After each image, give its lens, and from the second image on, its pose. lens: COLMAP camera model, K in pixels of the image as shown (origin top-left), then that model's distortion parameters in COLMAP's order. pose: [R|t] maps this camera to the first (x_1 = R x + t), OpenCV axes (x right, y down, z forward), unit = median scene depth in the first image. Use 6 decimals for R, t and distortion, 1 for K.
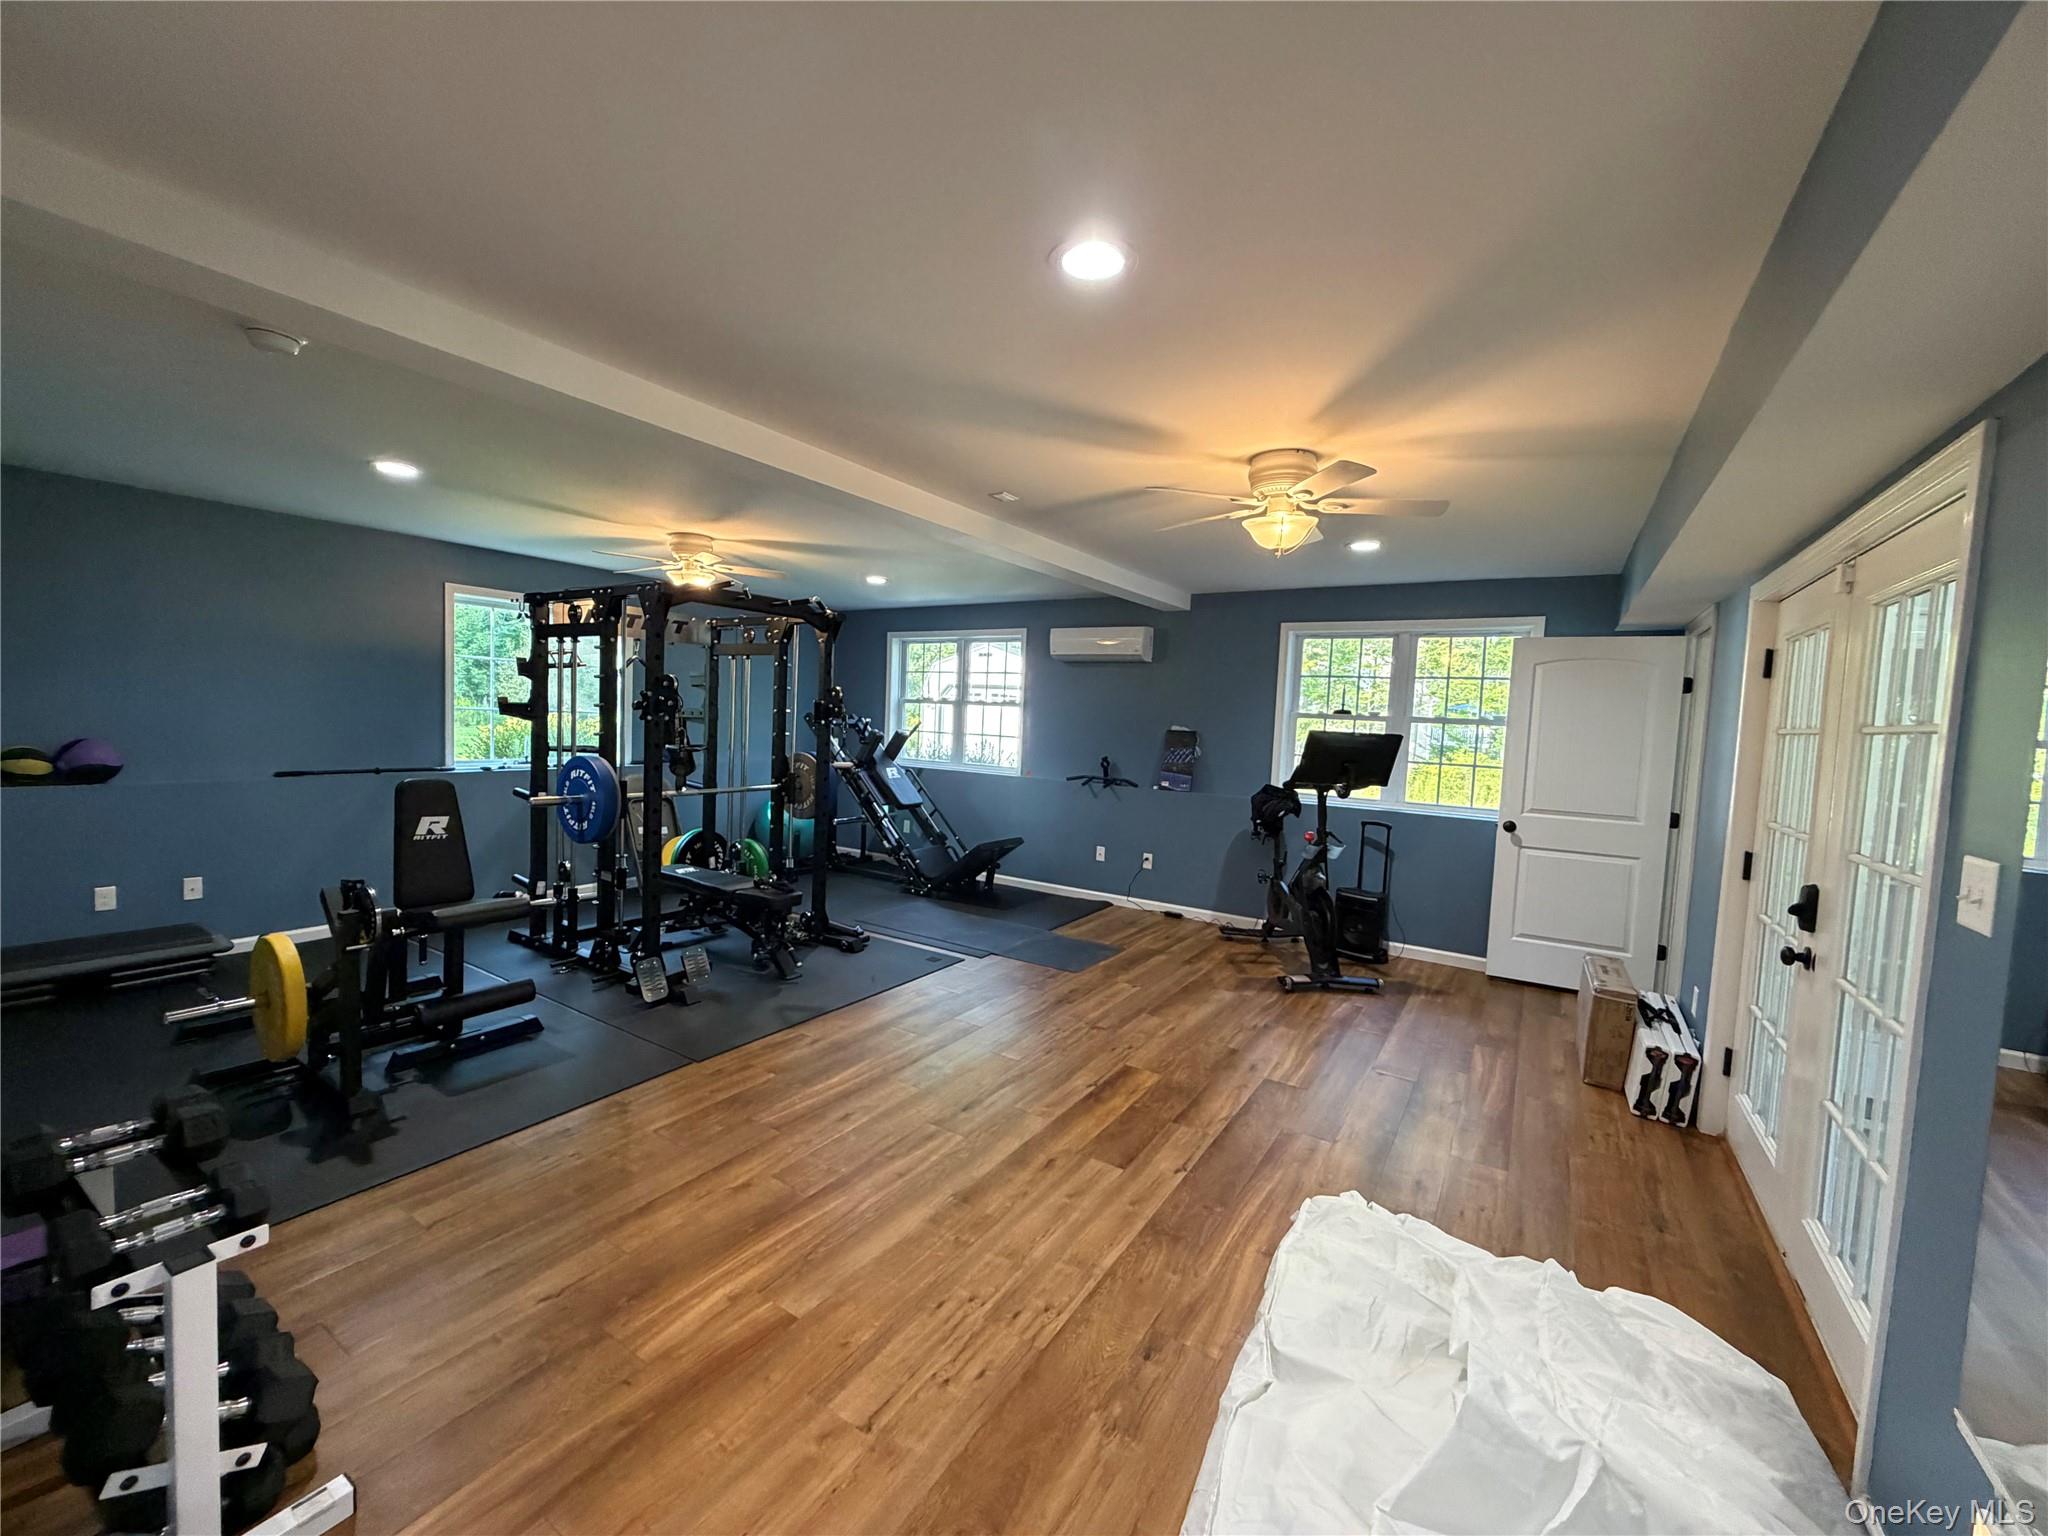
lens RADIAL K [[813.9, 0, 1024.0], [0, 813.9, 768.0], [0, 0, 1]] dist [0.000433, 0.000130]
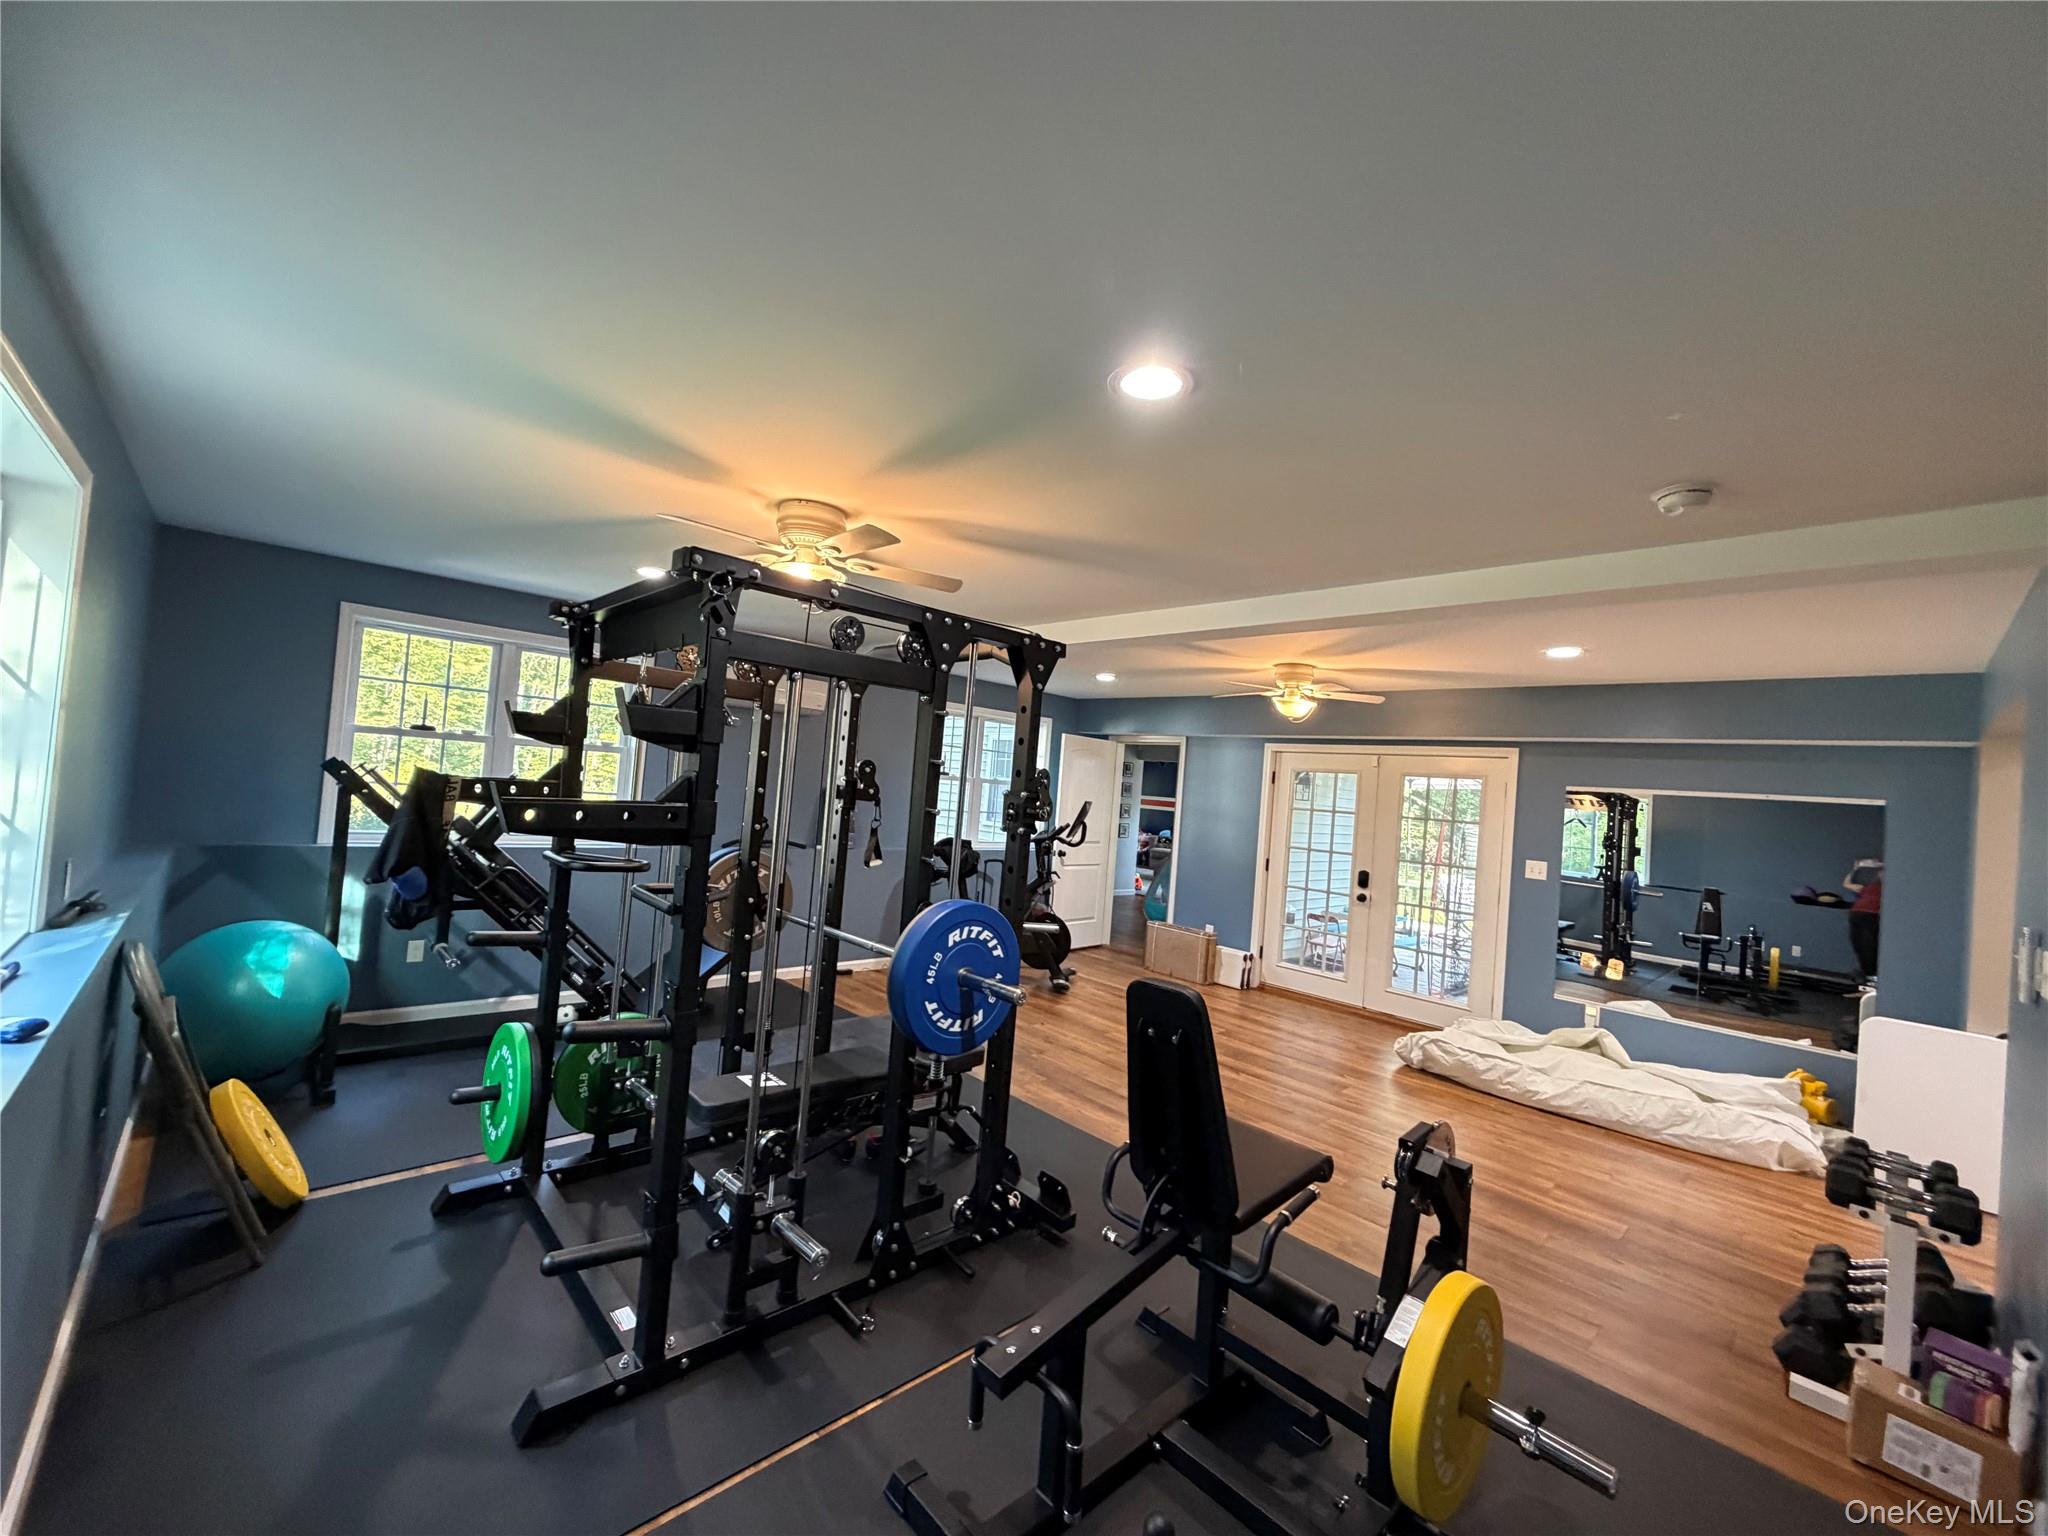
lens RADIAL K [[813.9, 0, 1024.0], [0, 813.9, 768.0], [0, 0, 1]] dist [0.000433, 0.000130]
pose [[0.238785, -0.000323, 0.971072, -1.087592], [-0.004480, 0.999989, 0.001434, -0.110991], [-0.971062, -0.004693, 0.238781, 0.812197]]
